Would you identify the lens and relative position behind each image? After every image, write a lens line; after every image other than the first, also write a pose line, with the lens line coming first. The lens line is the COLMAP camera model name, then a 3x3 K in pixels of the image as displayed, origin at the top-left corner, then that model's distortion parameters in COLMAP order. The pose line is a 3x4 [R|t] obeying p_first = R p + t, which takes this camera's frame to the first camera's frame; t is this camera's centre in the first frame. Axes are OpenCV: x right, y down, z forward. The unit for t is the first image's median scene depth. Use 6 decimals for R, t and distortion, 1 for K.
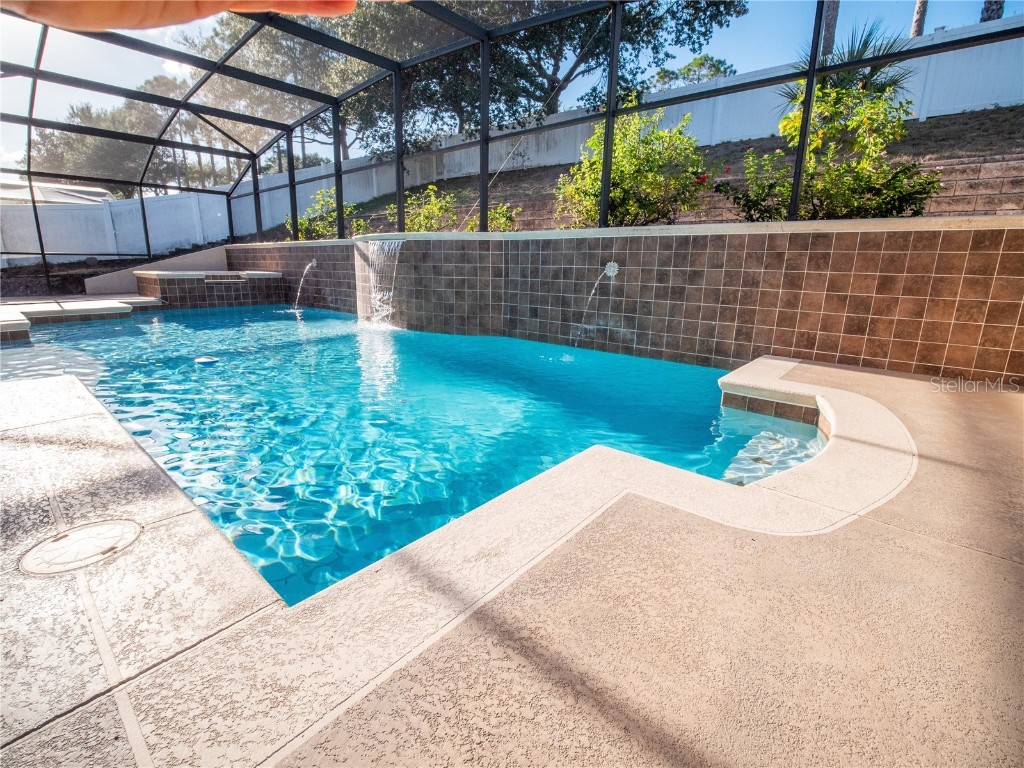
lens RADIAL K [[468.1, 0, 511.6], [0, 468.1, 381.6], [0, 0, 1]] dist [-0.019315, -0.000317]
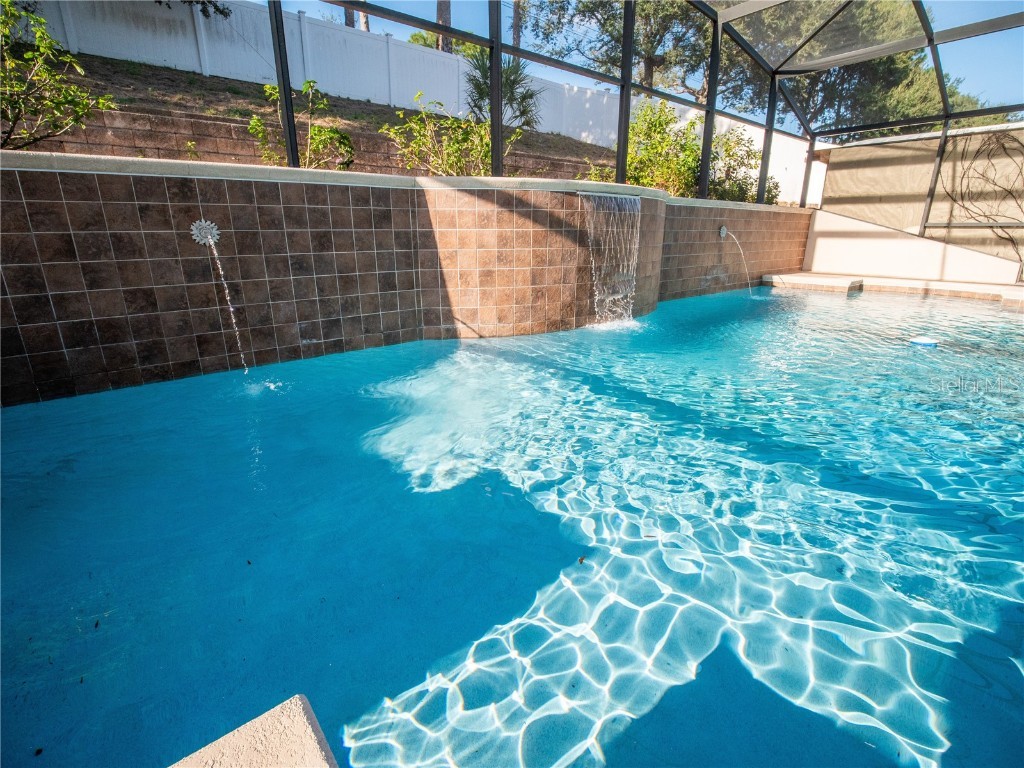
lens RADIAL K [[468.1, 0, 511.0], [0, 468.1, 376.5], [0, 0, 1]] dist [-0.019315, -0.000317]
pose [[0.173317, -0.308605, 0.935267, -1.126505], [0.242810, 0.933715, 0.263097, -0.306857], [-0.954466, 0.181493, 0.236761, 1.164895]]
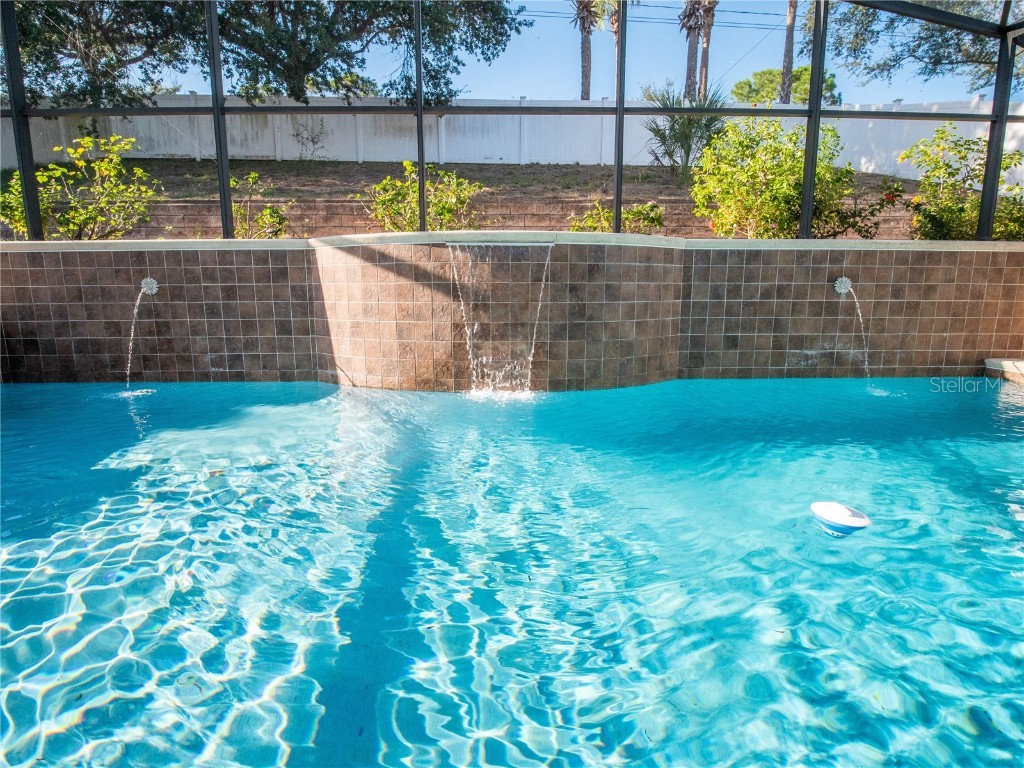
lens RADIAL K [[493.1, 0, 504.7], [0, 493.1, 374.4], [0, 0, 1]] dist [-0.019435, -0.000480]
pose [[0.739770, -0.135152, 0.659146, -0.777617], [0.177373, 0.984140, 0.002721, -0.164725], [-0.649060, 0.114902, 0.752010, 0.638250]]
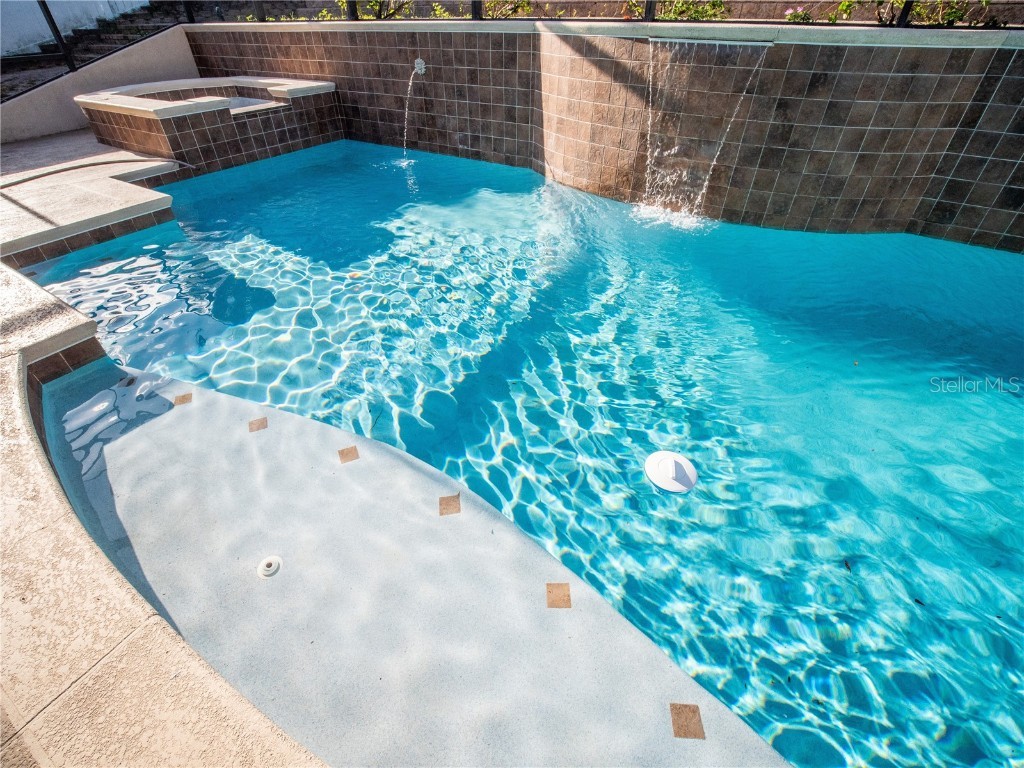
lens RADIAL K [[468.1, 0, 506.3], [0, 468.1, 380.5], [0, 0, 1]] dist [-0.019315, -0.000317]
pose [[0.989661, -0.107288, 0.095186, -0.650163], [0.057637, 0.905209, 0.421040, -0.217701], [-0.131336, -0.411200, 0.902034, 0.484313]]
